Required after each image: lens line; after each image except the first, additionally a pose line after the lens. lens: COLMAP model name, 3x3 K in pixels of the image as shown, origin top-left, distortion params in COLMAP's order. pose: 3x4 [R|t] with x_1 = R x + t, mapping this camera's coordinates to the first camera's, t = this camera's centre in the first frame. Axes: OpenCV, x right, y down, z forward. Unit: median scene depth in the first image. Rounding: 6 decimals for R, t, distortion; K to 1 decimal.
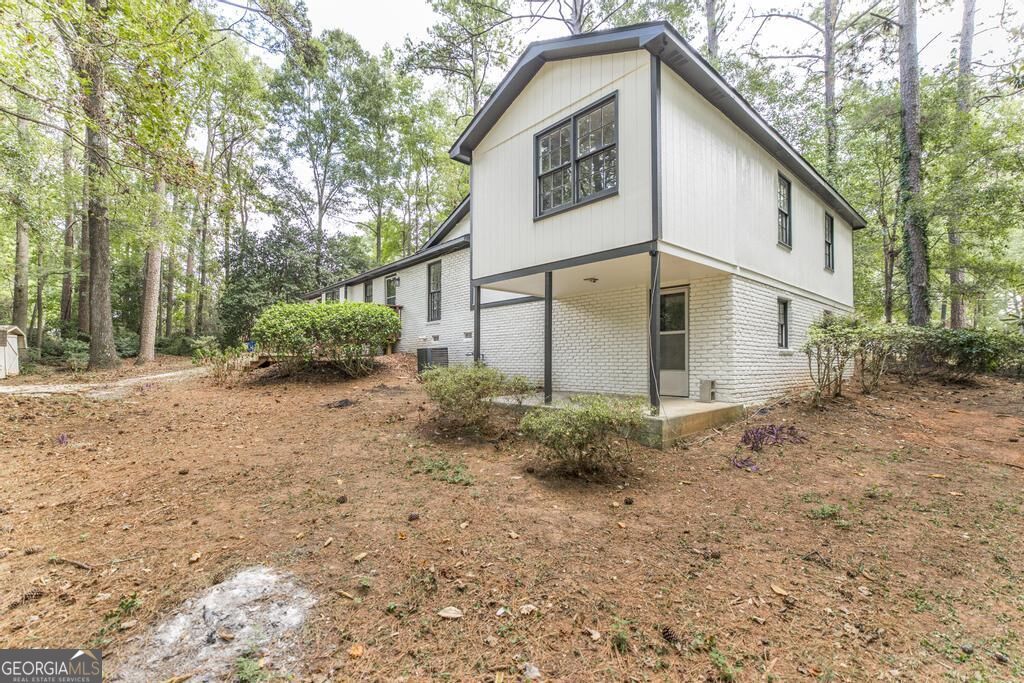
lens RADIAL K [[444.8, 0, 510.9], [0, 444.8, 345.9], [0, 0, 1]] dist [-0.001355, 0.000863]
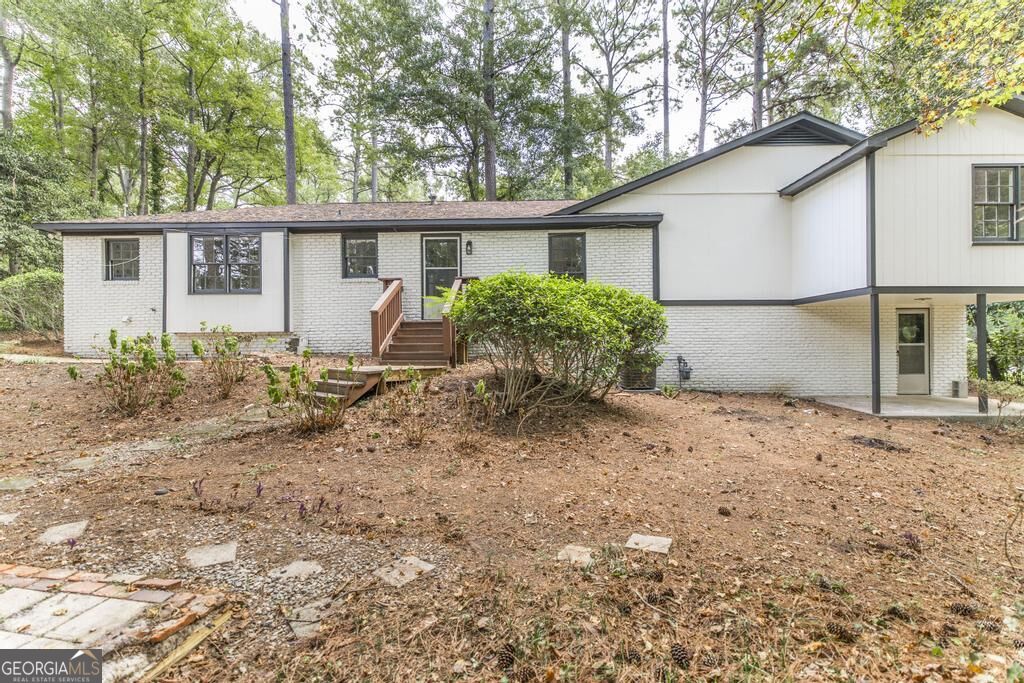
lens RADIAL K [[444.8, 0, 512.3], [0, 444.8, 344.7], [0, 0, 1]] dist [-0.001355, 0.000863]
pose [[0.684288, -0.000267, 0.729211, -1.480522], [-0.024177, 0.999442, 0.023054, -0.034119], [-0.728811, -0.033405, 0.683900, 1.050397]]
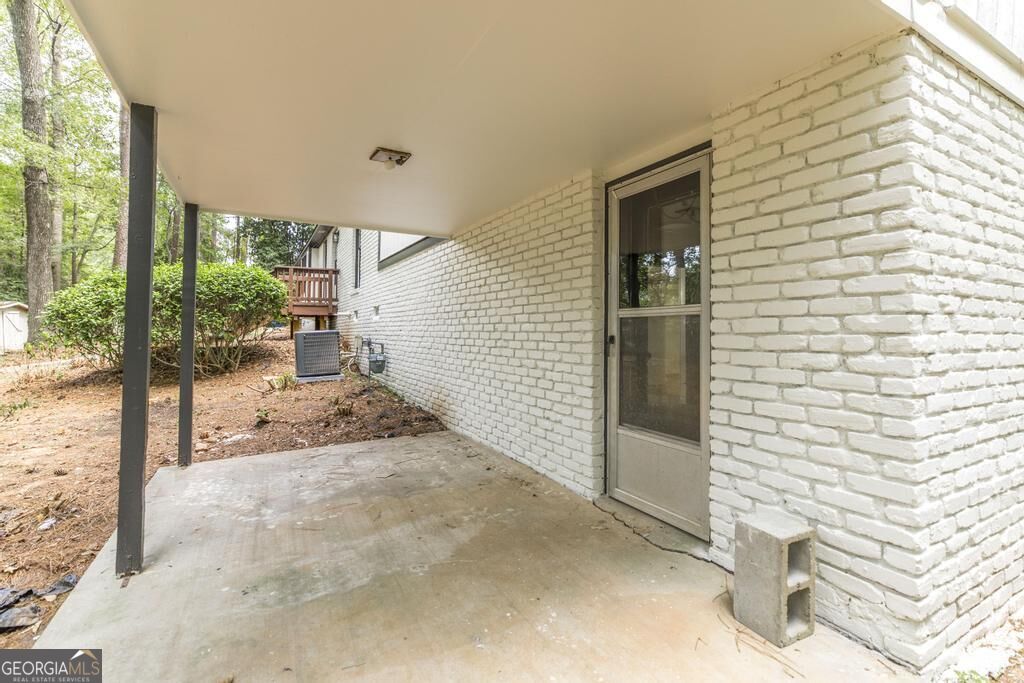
lens RADIAL K [[444.8, 0, 483.2], [0, 444.8, 315.7], [0, 0, 1]] dist [-0.001355, 0.000863]
pose [[0.964337, -0.002054, -0.264668, 0.351985], [0.002848, 0.999993, 0.002615, -0.030472], [0.264660, -0.003275, 0.964336, 0.726397]]
